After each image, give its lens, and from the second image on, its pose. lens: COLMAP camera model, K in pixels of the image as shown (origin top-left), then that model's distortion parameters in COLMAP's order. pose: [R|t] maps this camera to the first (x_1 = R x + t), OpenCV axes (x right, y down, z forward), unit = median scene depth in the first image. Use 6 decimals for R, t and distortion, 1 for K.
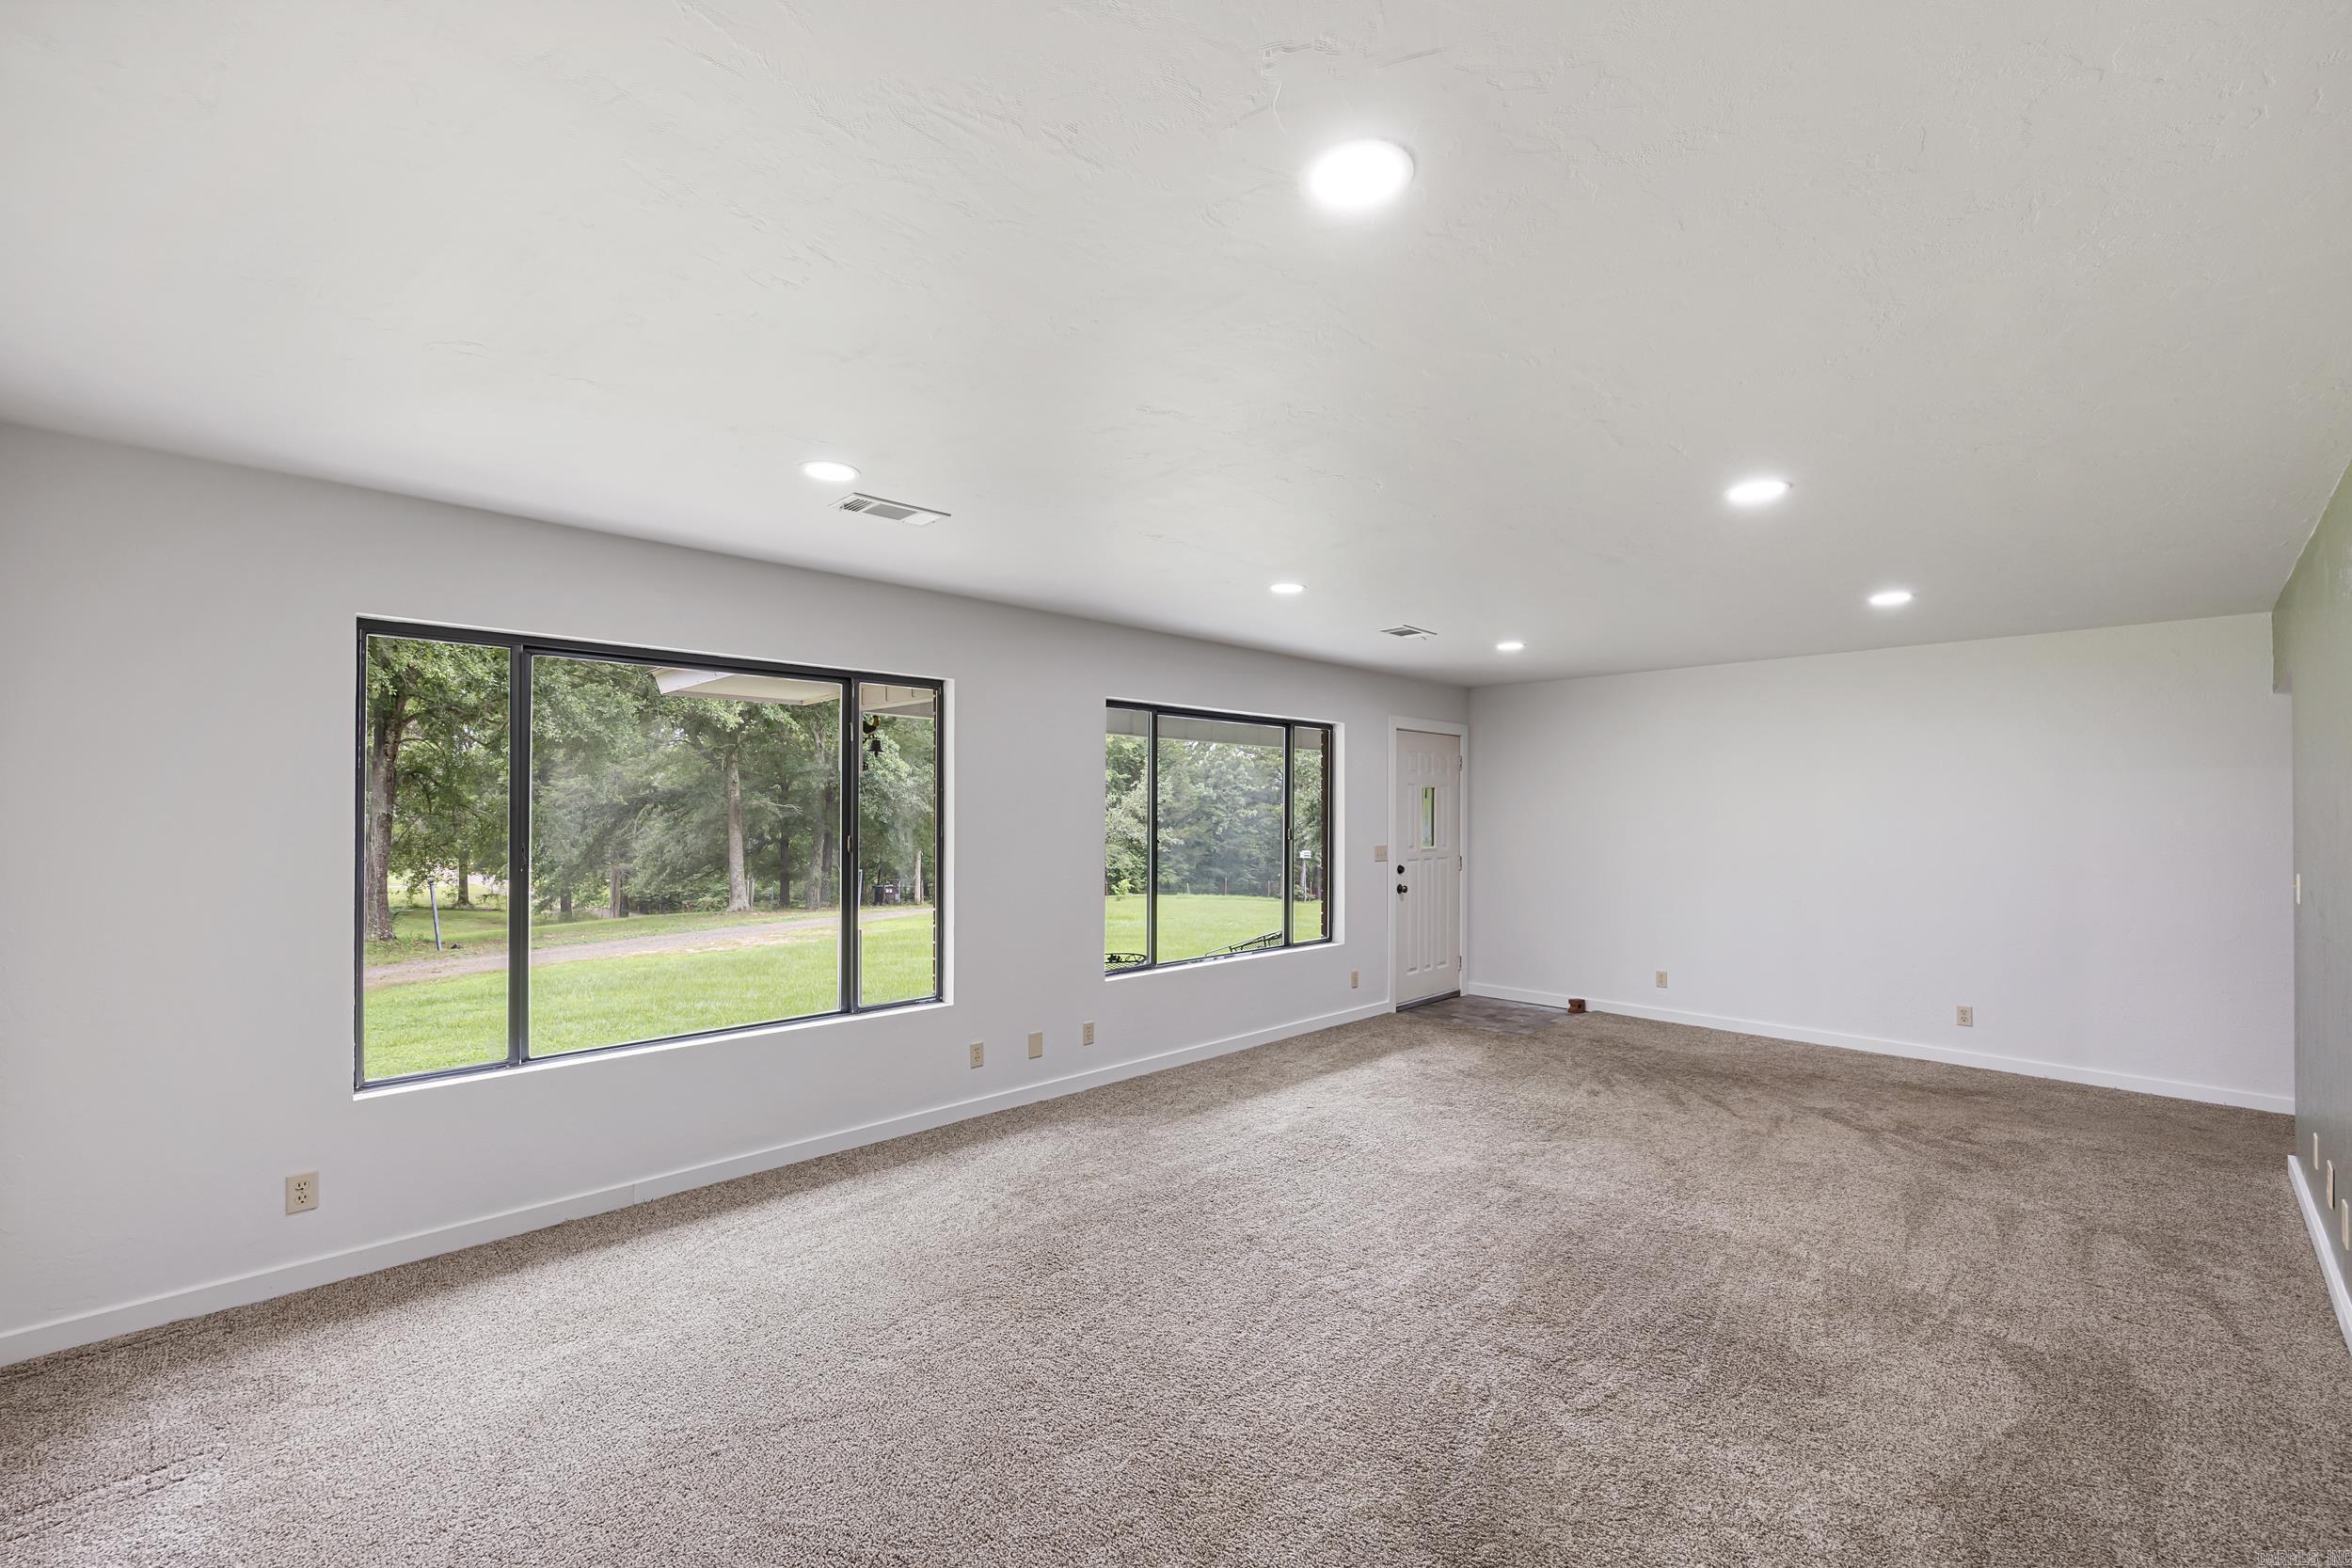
lens RADIAL K [[975.1, 0, 1173.4], [0, 975.1, 821.4], [0, 0, 1]] dist [0.022505, 0.000029]
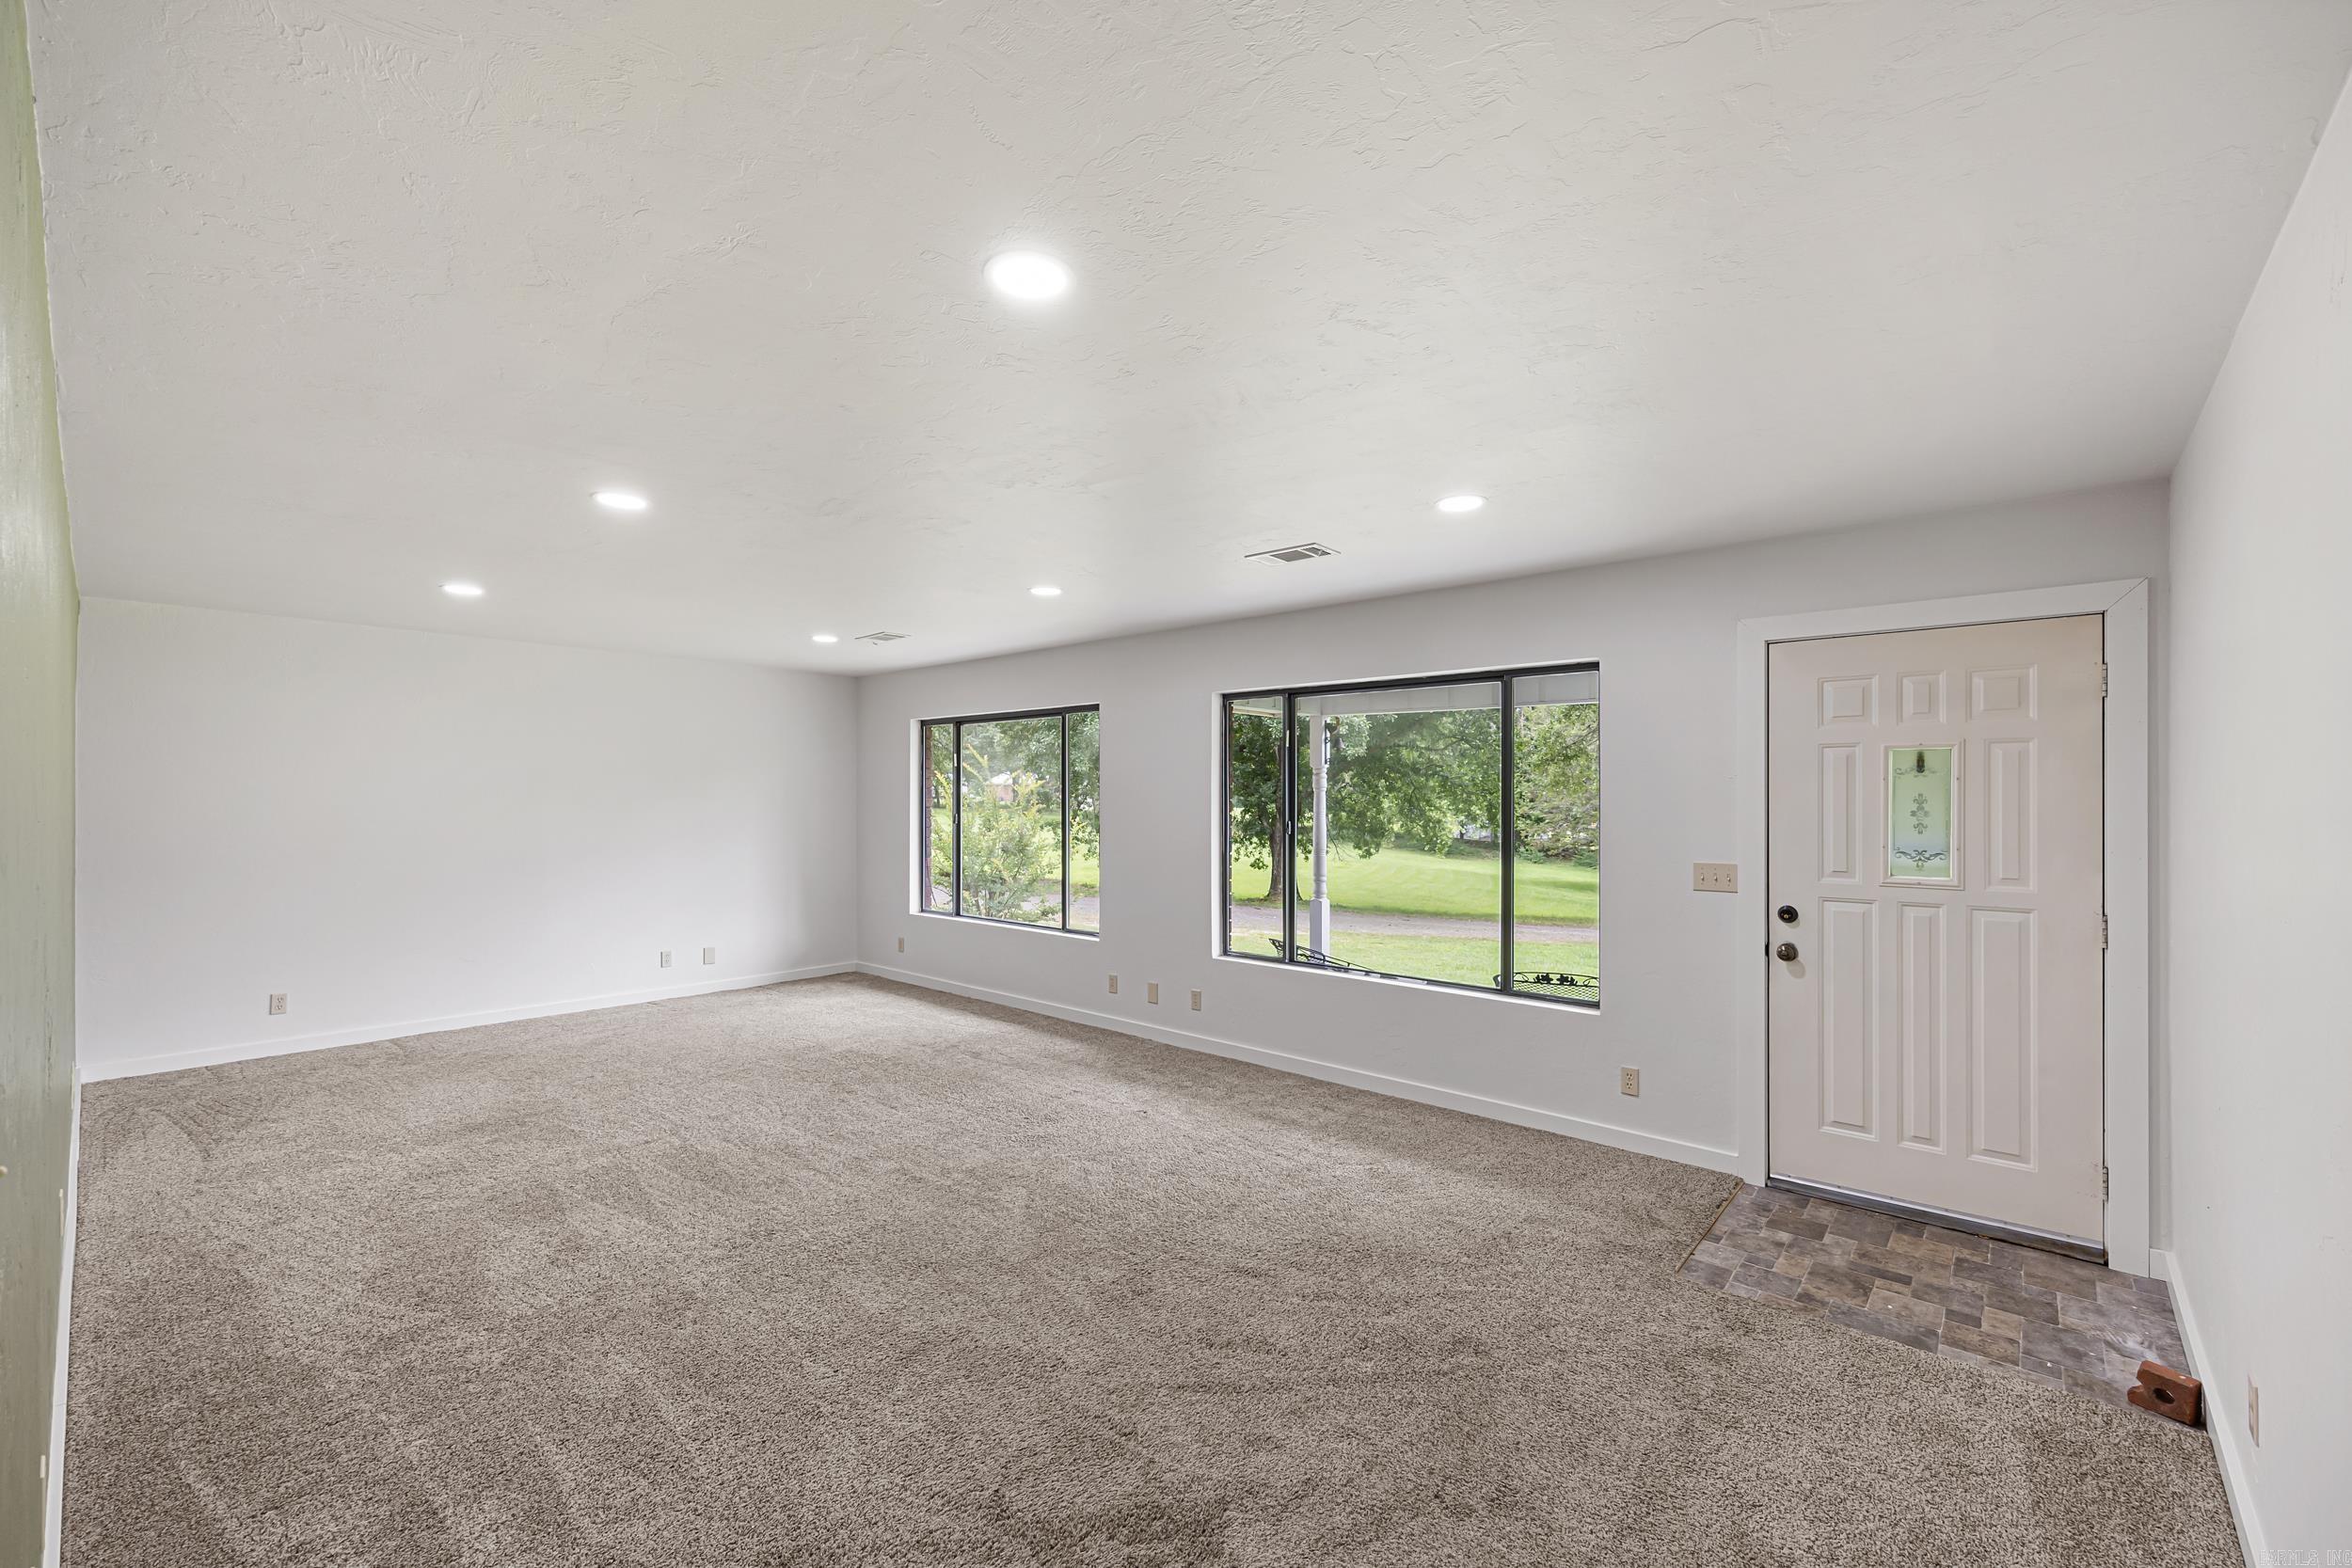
lens RADIAL K [[955.7, 0, 1176.0], [0, 955.7, 784.0], [0, 0, 1]] dist [-0.001331, -0.000010]
pose [[0.058735, -0.017326, -0.998123, 0.887938], [-0.009891, 0.999790, -0.017937, -0.008325], [0.998225, 0.010926, 0.058551, 0.806509]]
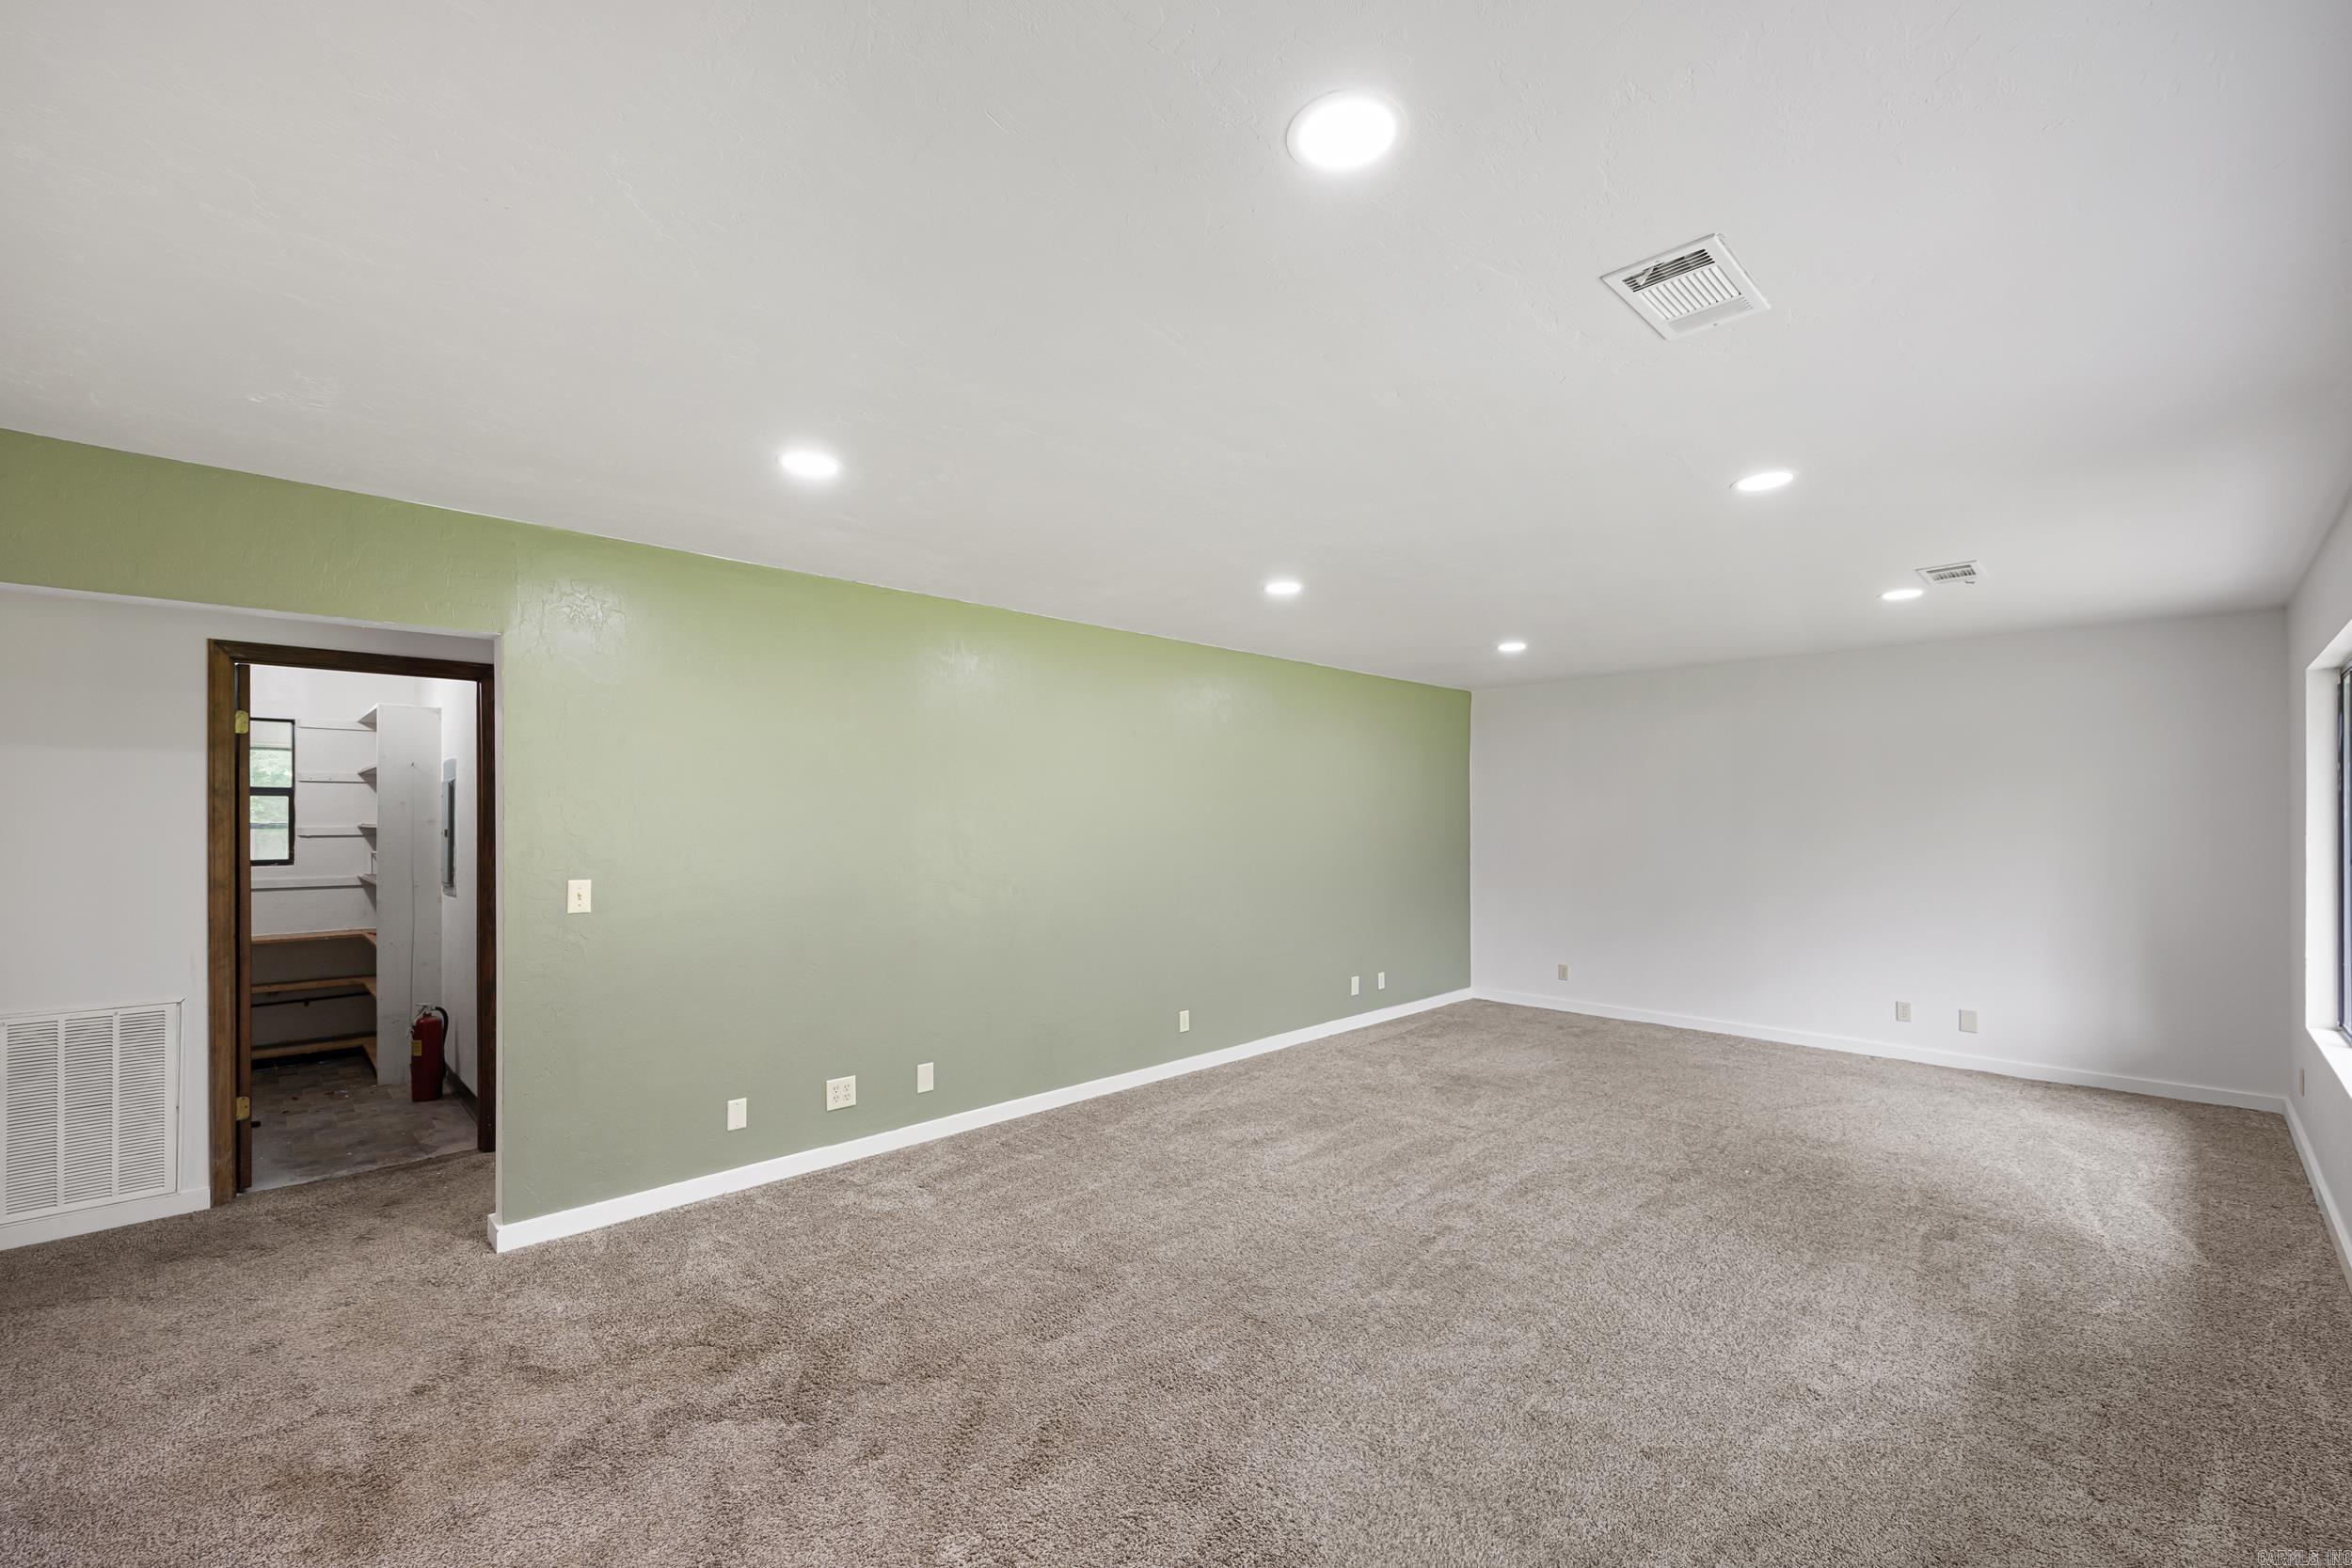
lens RADIAL K [[955.7, 0, 1176.0], [0, 955.7, 784.0], [0, 0, 1]] dist [-0.001331, -0.000010]
pose [[-0.999857, 0.001416, 0.016829, 0.379082], [0.000890, 0.999512, -0.031216, -0.008800], [-0.016865, -0.031197, -0.999371, 1.253179]]
